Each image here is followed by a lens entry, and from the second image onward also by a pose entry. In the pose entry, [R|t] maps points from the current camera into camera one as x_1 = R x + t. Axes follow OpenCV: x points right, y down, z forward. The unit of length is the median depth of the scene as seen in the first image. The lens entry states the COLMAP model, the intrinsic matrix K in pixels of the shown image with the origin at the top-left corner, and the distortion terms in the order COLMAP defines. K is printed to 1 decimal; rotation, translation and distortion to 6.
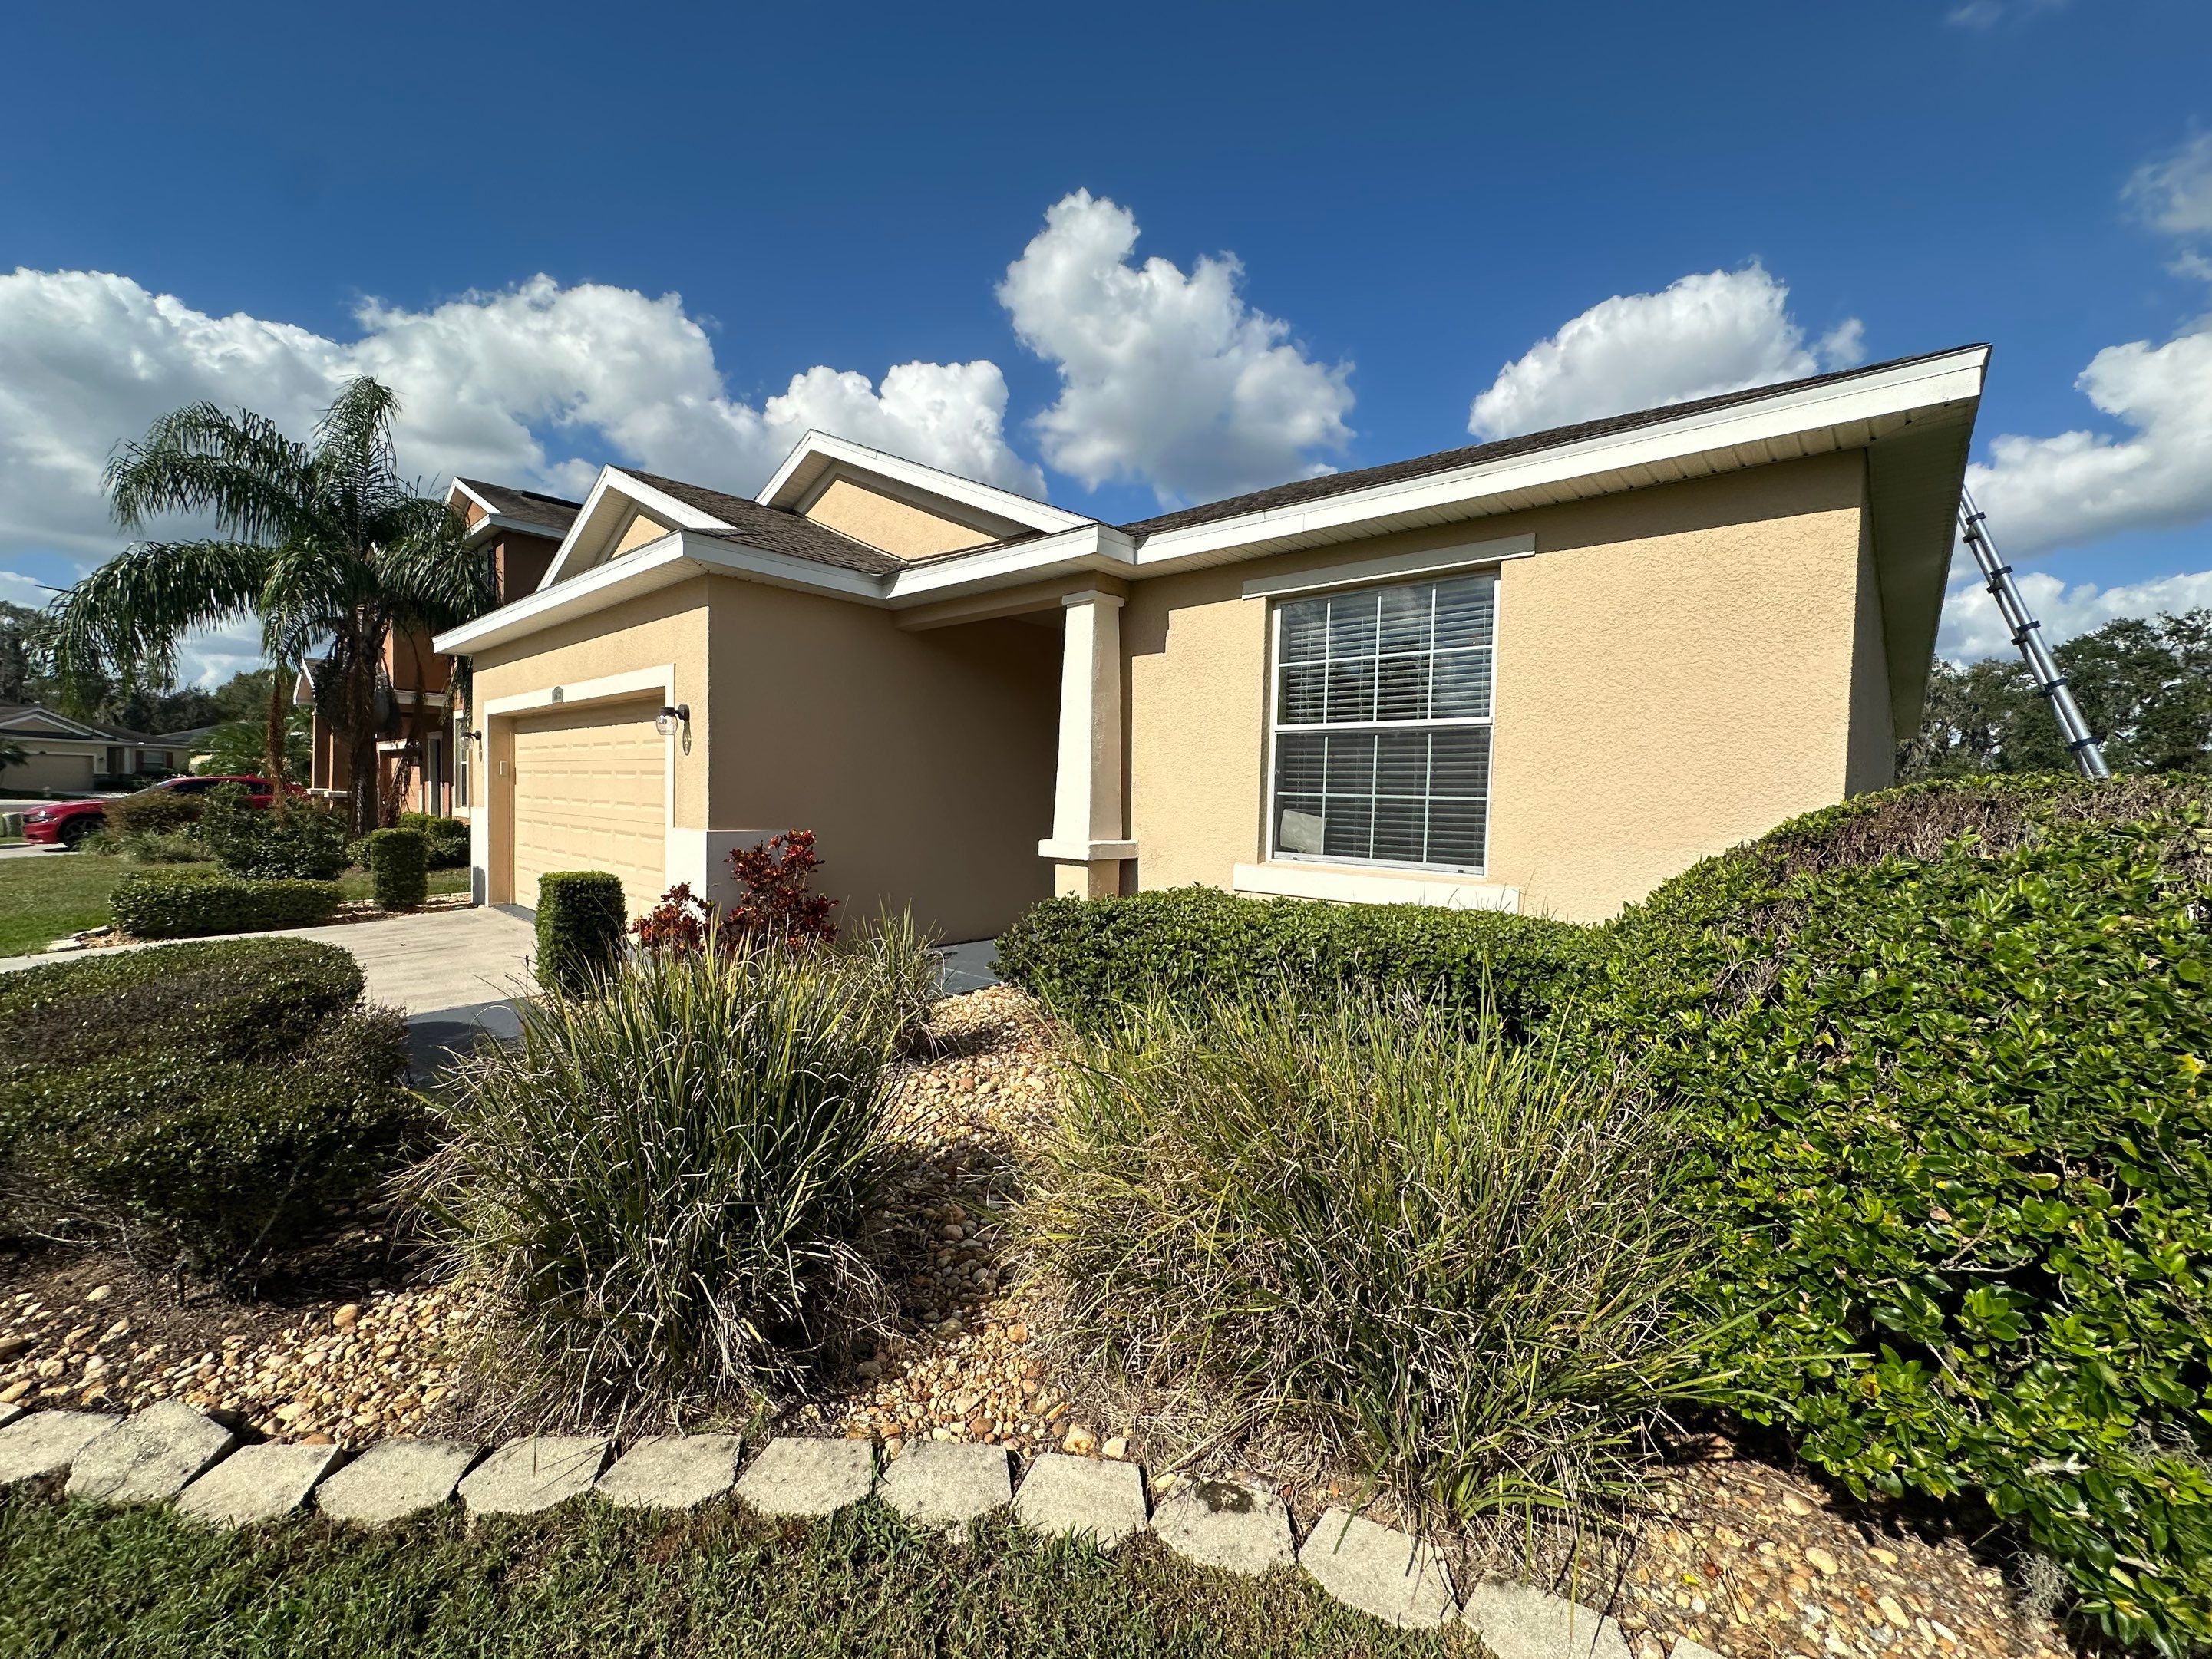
lens RADIAL K [[897.0, 0, 1110.8], [0, 897.0, 829.3], [0, 0, 1]] dist [0.000439, 0.000136]
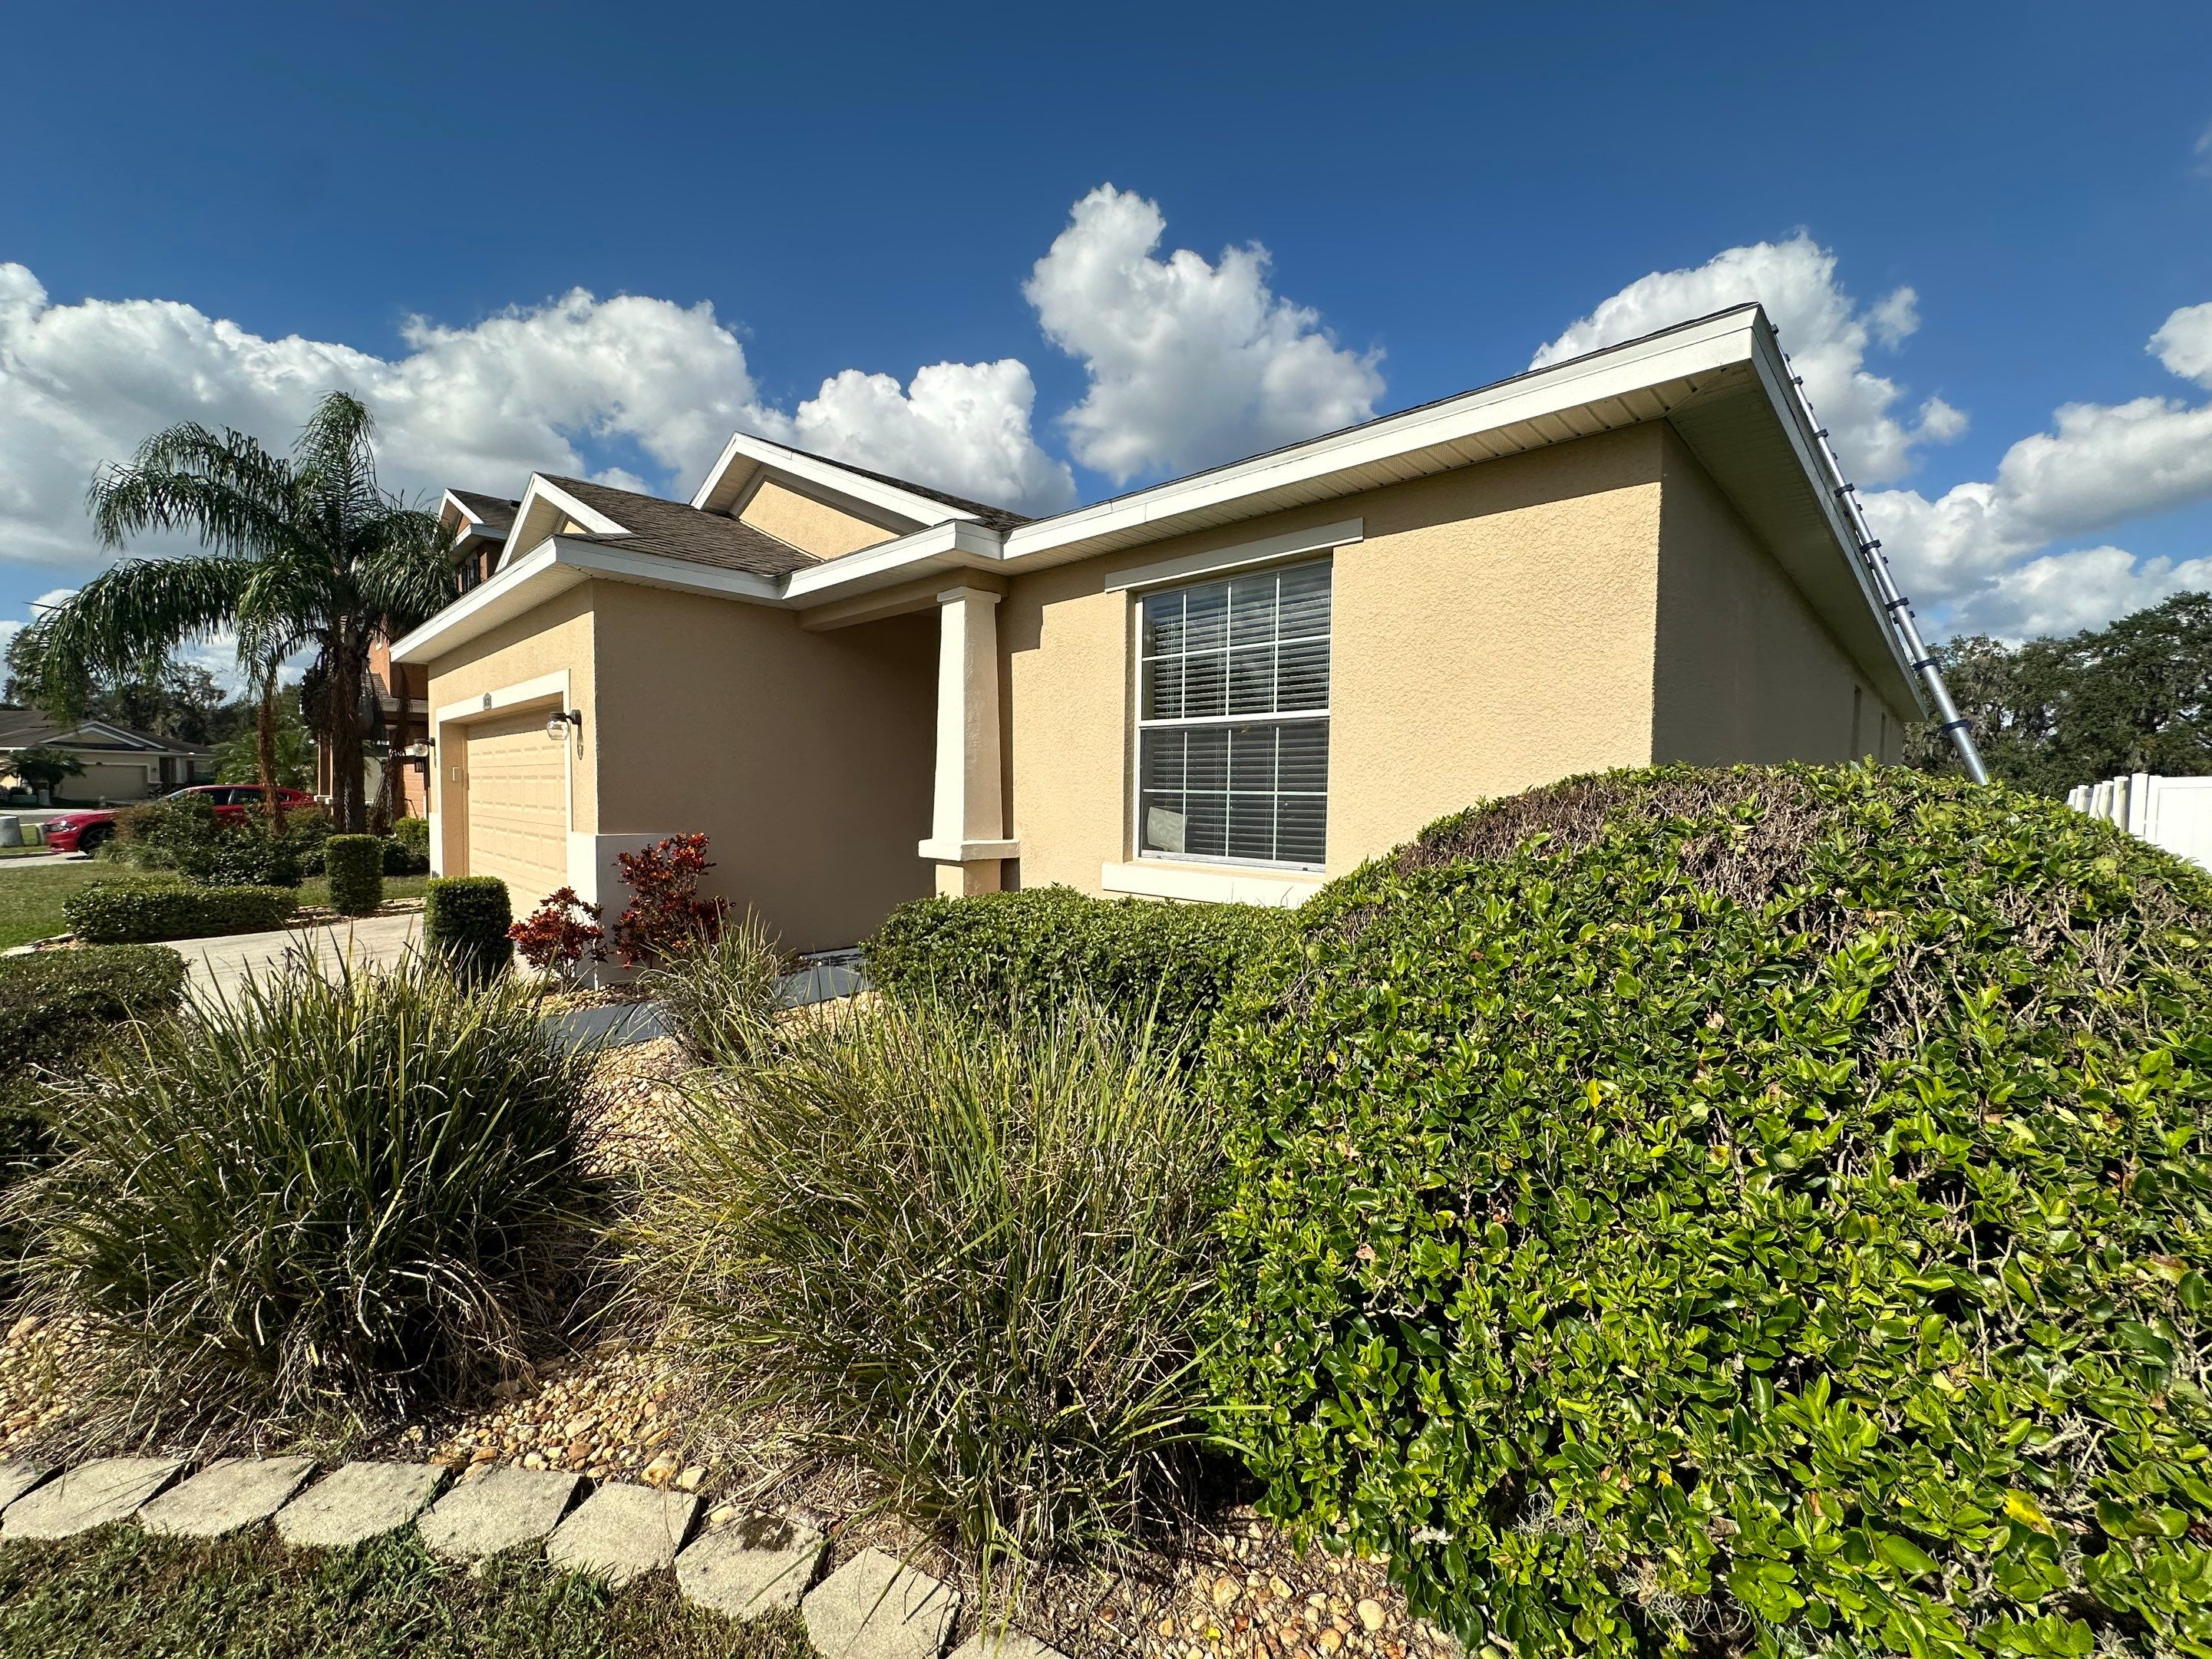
lens RADIAL K [[897.0, 0, 1110.7], [0, 897.0, 828.4], [0, 0, 1]] dist [0.000439, 0.000136]
pose [[0.999229, -0.011691, -0.037467, 0.146940], [0.011835, 0.999923, 0.003637, -0.002054], [0.037422, -0.004078, 0.999291, 0.016216]]
